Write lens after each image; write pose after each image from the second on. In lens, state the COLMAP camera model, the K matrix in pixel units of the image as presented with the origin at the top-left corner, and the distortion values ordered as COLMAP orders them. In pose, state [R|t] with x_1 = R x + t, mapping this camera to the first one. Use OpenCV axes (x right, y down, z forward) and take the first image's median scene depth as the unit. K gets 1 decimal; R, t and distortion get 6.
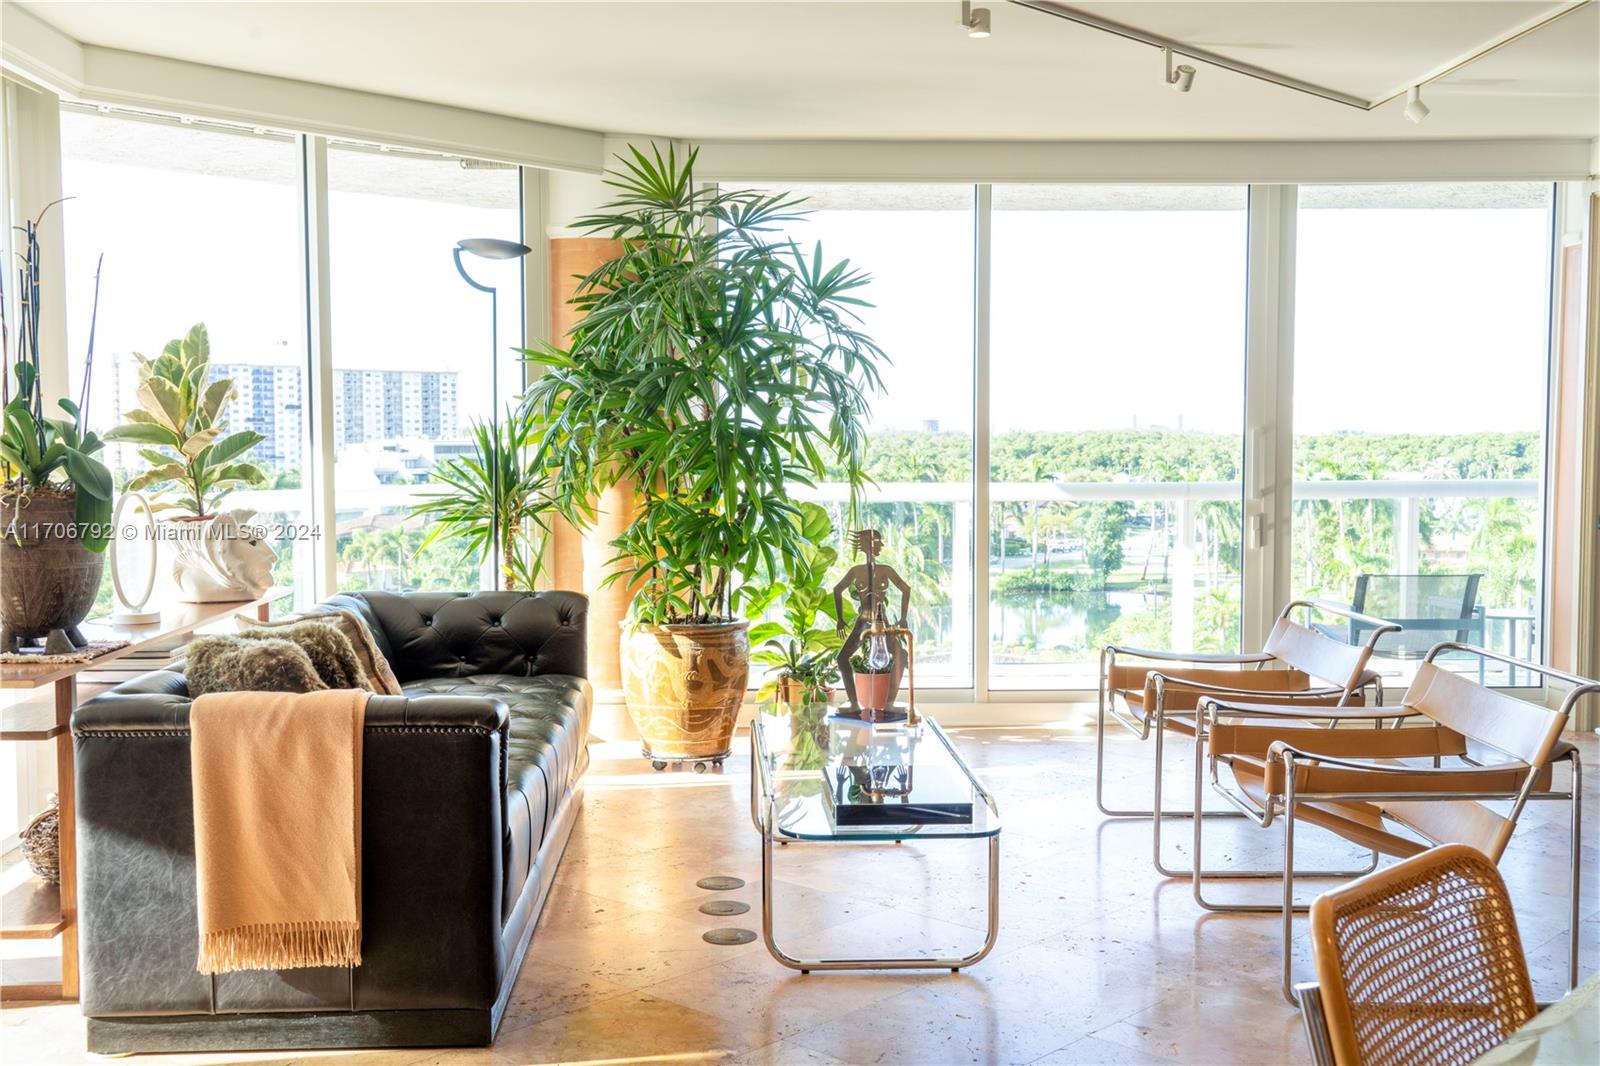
lens RADIAL K [[1674.6, 0, 795.8], [0, 1674.6, 546.4], [0, 0, 1]] dist [0.059929, 0.000000]
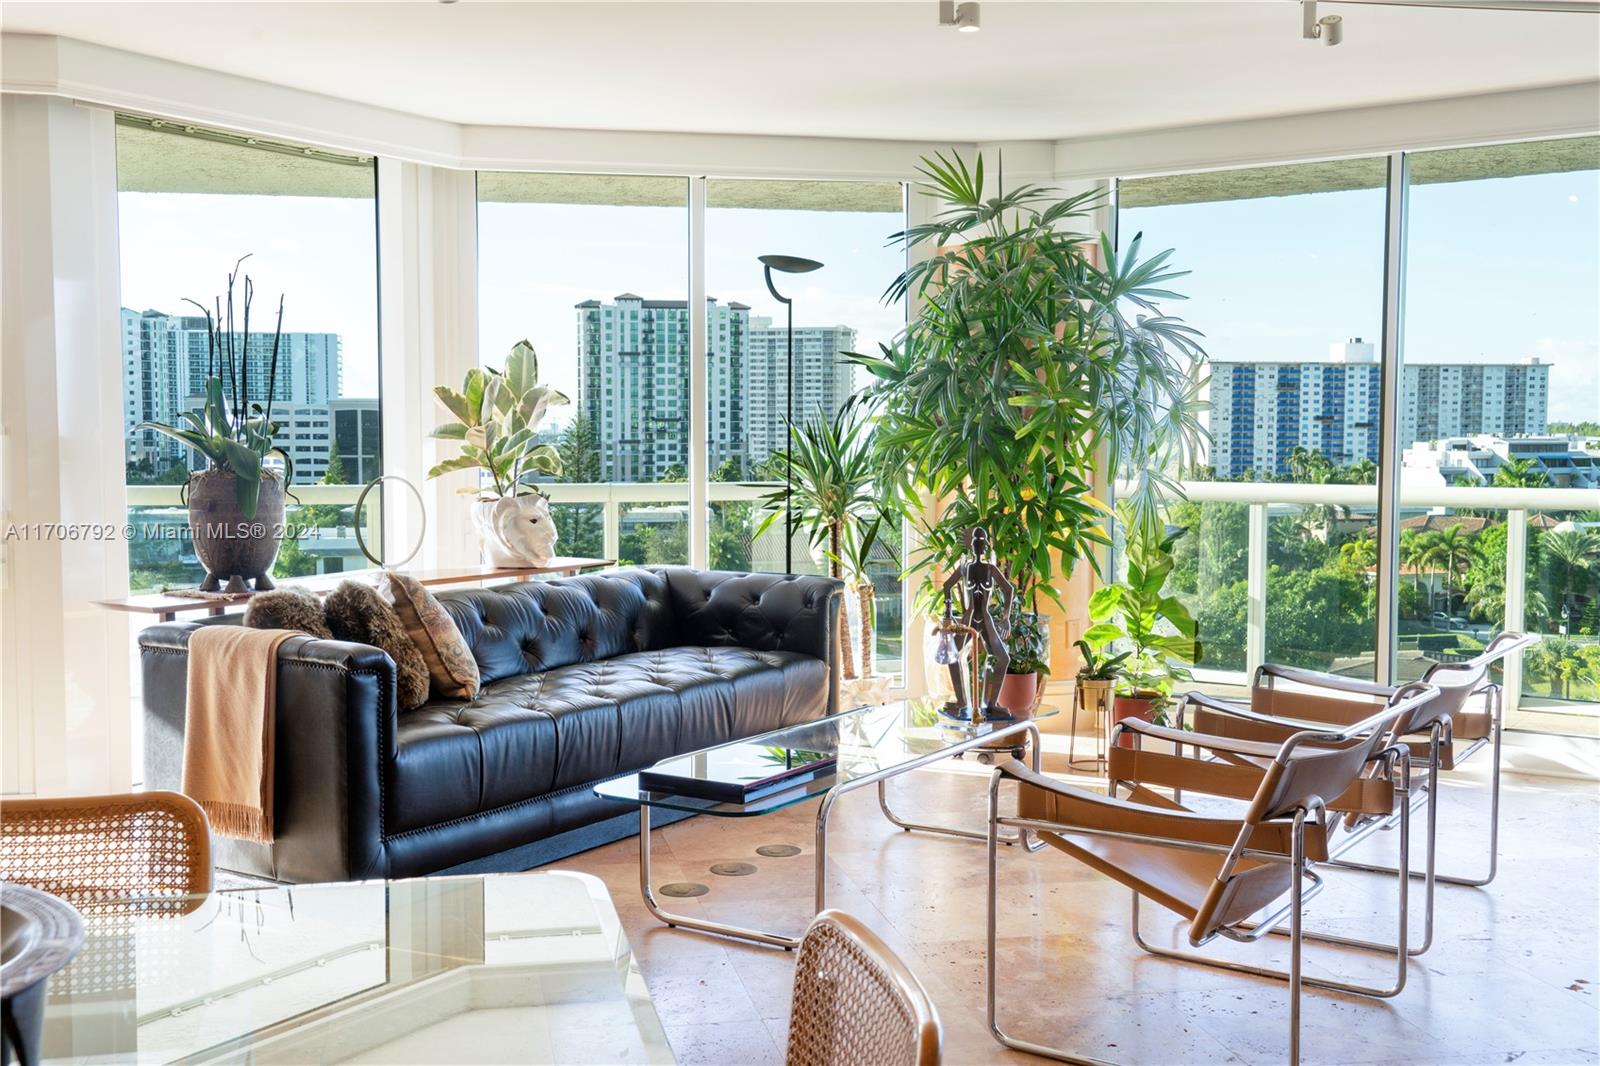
lens RADIAL K [[1679.5, 0, 826.3], [0, 1679.5, 552.1], [0, 0, 1]] dist [0.073789, 0.000000]
pose [[0.827617, 0.042734, -0.559664, 0.541188], [-0.040324, 0.999048, 0.016654, -0.008610], [0.559843, 0.008785, 0.828552, 0.111722]]
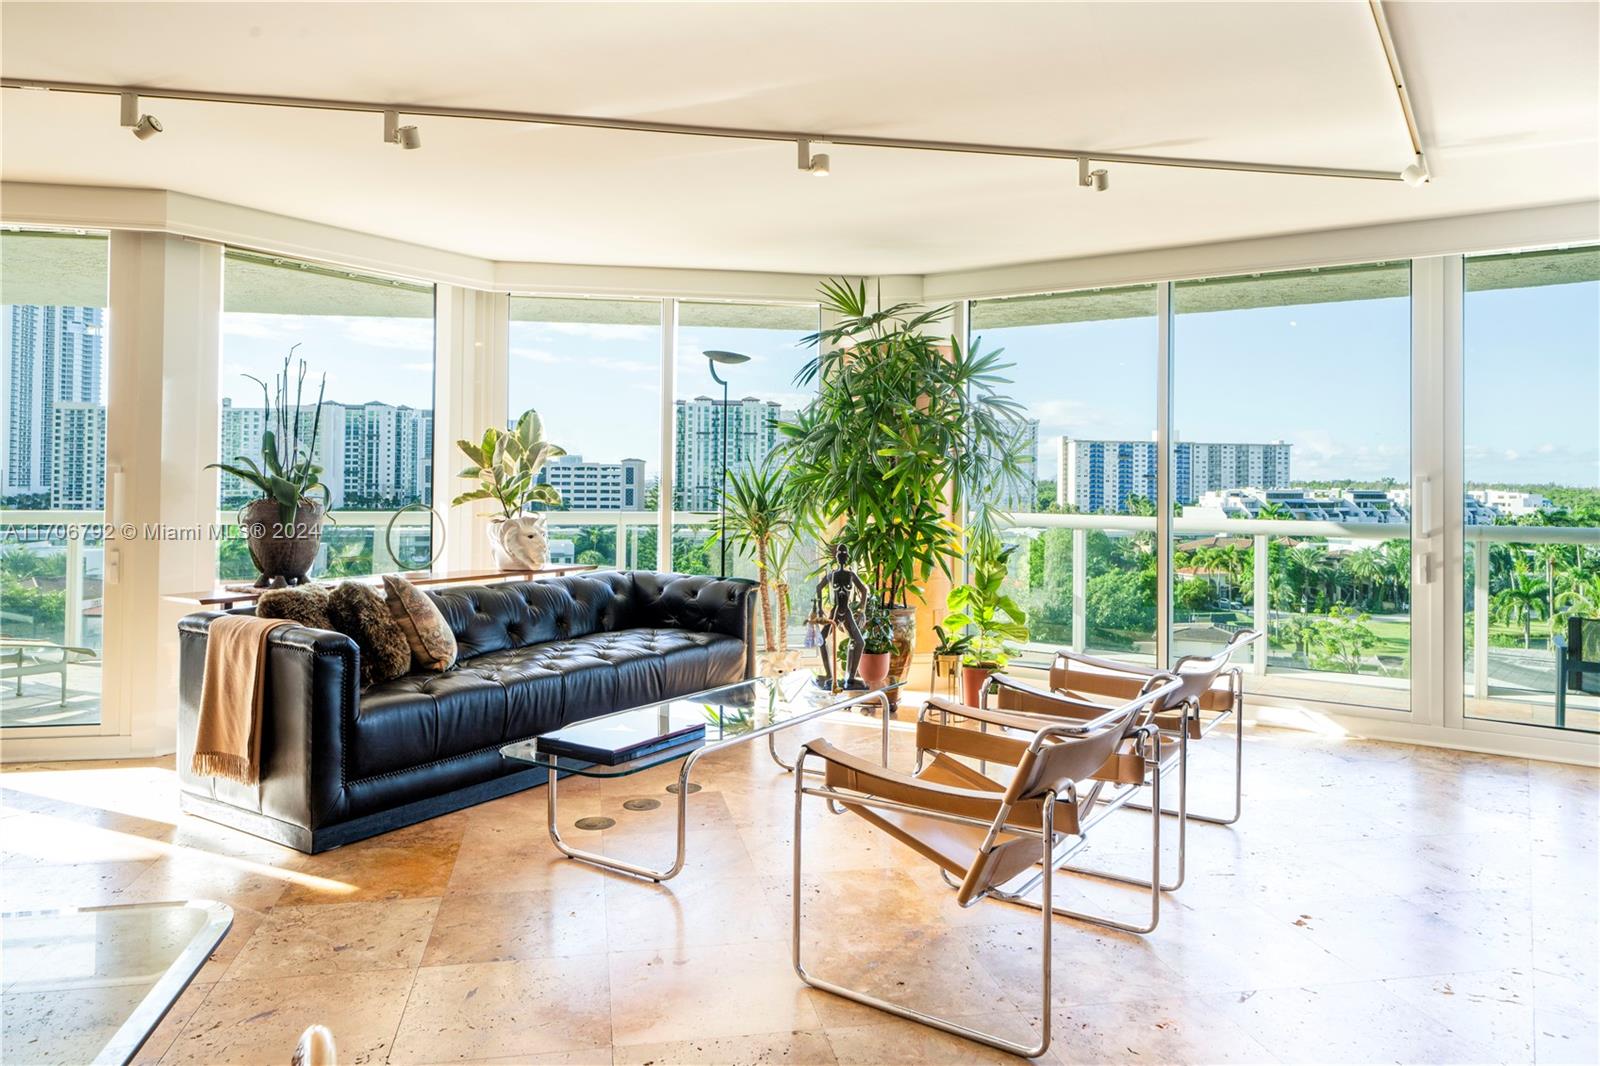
lens RADIAL K [[1028.0, 0, 777.4], [0, 1028.0, 486.9], [0, 0, 1]] dist [0.018434, -0.004938]
pose [[0.791800, 0.008312, -0.610724, 0.514106], [-0.047705, 0.997694, -0.048271, -0.014173], [0.608915, 0.067356, 0.790371, 0.325166]]
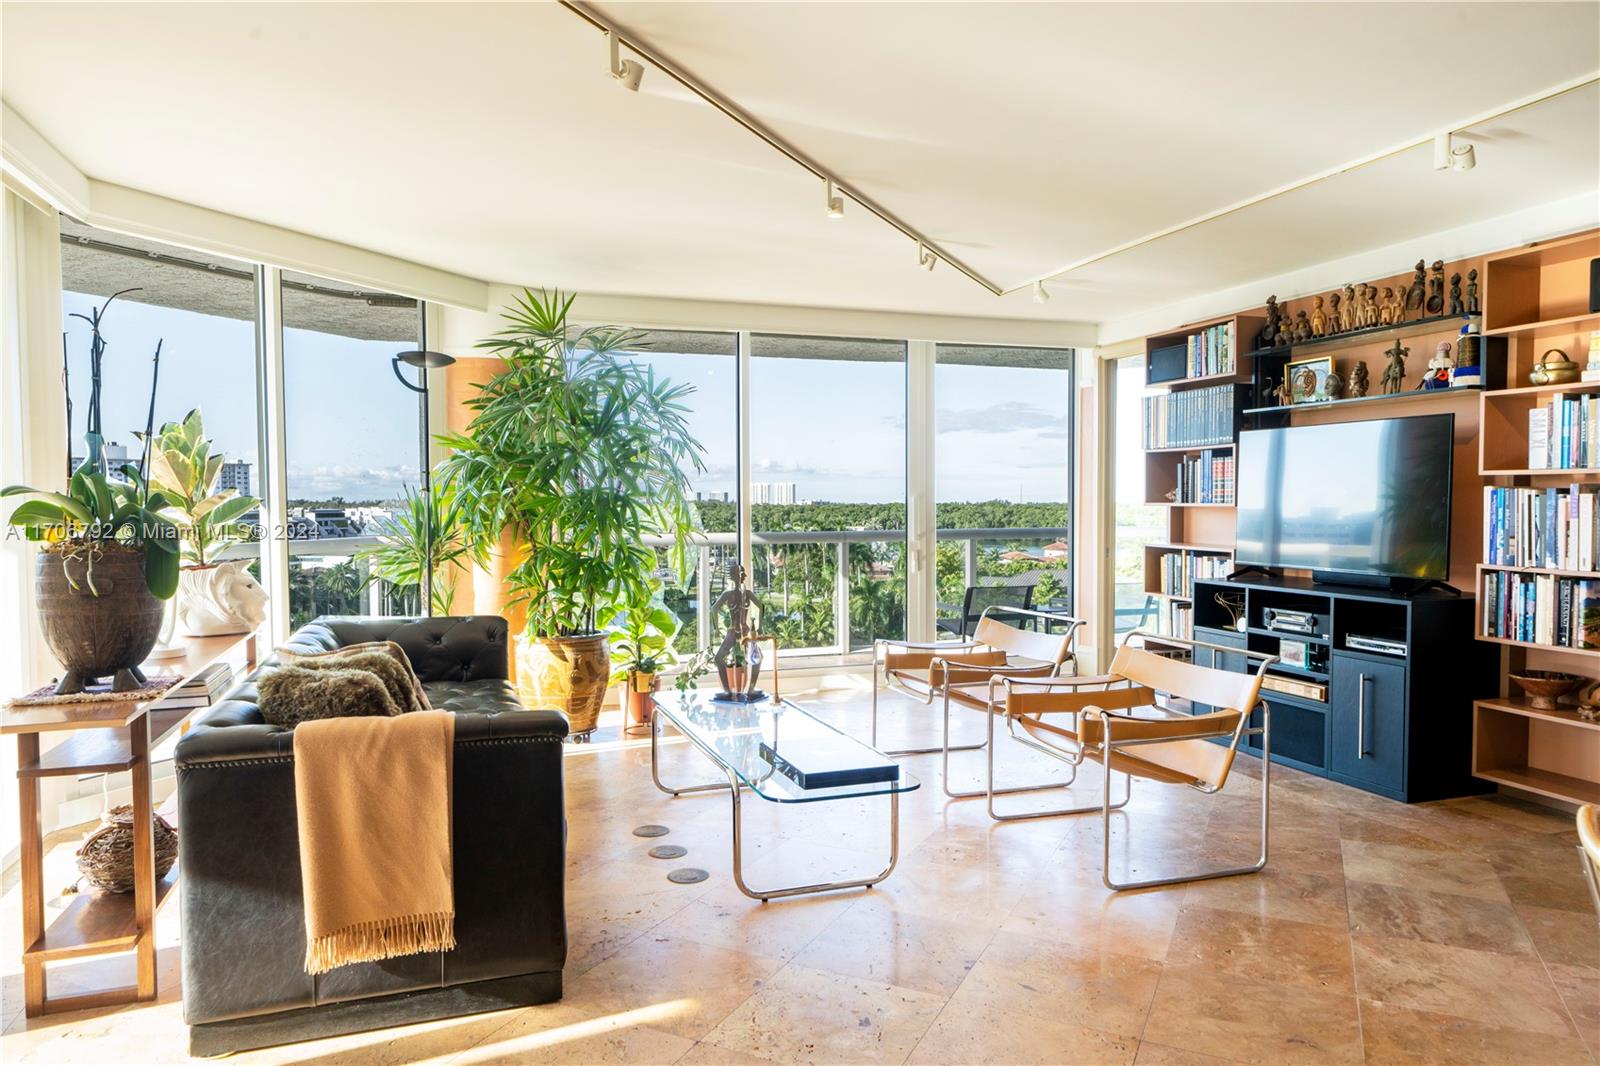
lens RADIAL K [[1028.0, 0, 790.4], [0, 1028.0, 542.7], [0, 0, 1]] dist [0.018434, -0.004938]
pose [[0.959063, -0.014493, 0.282823, -0.156377], [0.022898, 0.999388, -0.026437, -0.004815], [-0.282267, 0.031831, 0.958808, 0.163013]]
